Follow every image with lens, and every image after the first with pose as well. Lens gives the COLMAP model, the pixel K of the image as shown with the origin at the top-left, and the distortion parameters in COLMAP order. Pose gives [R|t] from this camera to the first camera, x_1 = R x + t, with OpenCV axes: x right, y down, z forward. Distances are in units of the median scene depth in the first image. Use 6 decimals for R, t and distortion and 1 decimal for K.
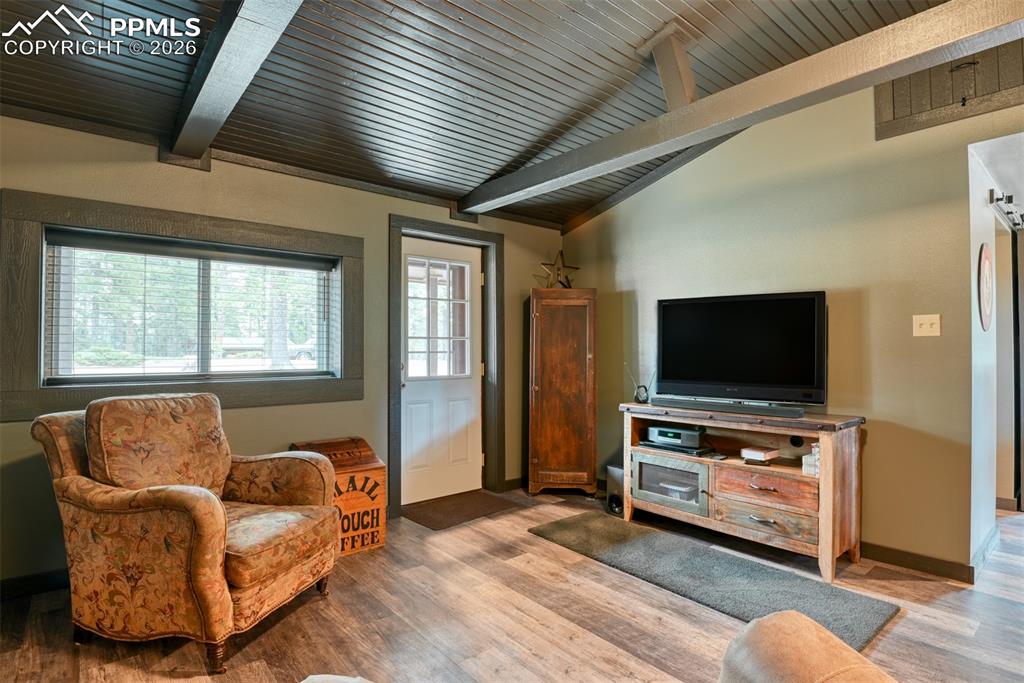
lens RADIAL K [[505.7, 0, 506.8], [0, 505.7, 346.2], [0, 0, 1]] dist [-0.023194, -0.002958]
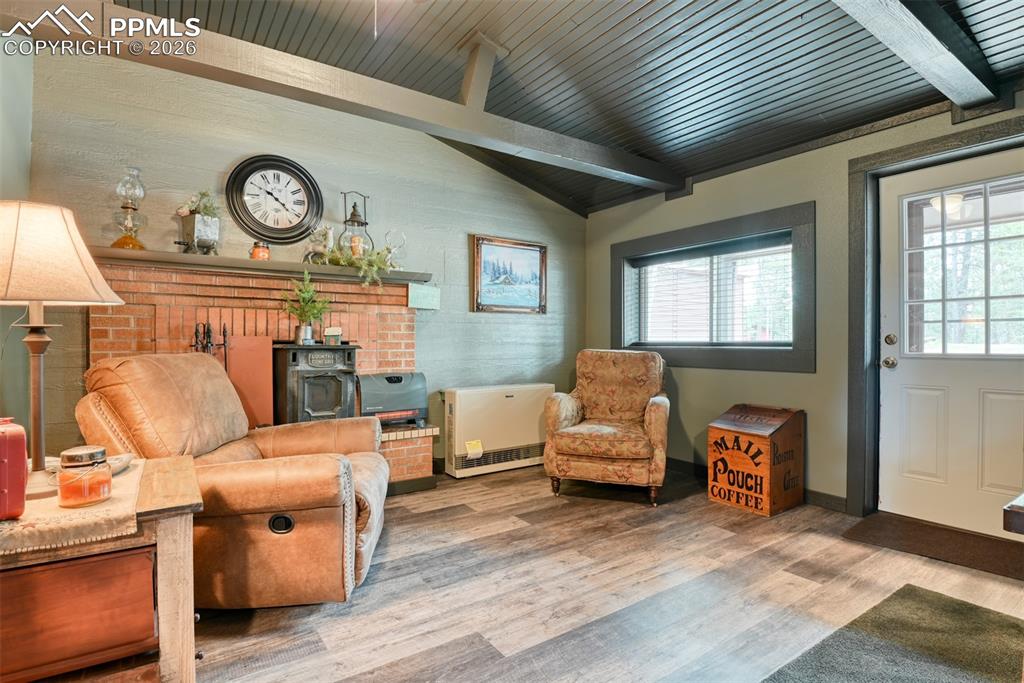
lens RADIAL K [[505.7, 0, 533.5], [0, 505.7, 344.5], [0, 0, 1]] dist [-0.023194, -0.002958]
pose [[-0.056254, 0.004191, -0.998408, 0.786021], [0.008197, 0.999959, 0.003736, 0.053094], [0.998383, -0.007973, -0.056286, 0.618840]]
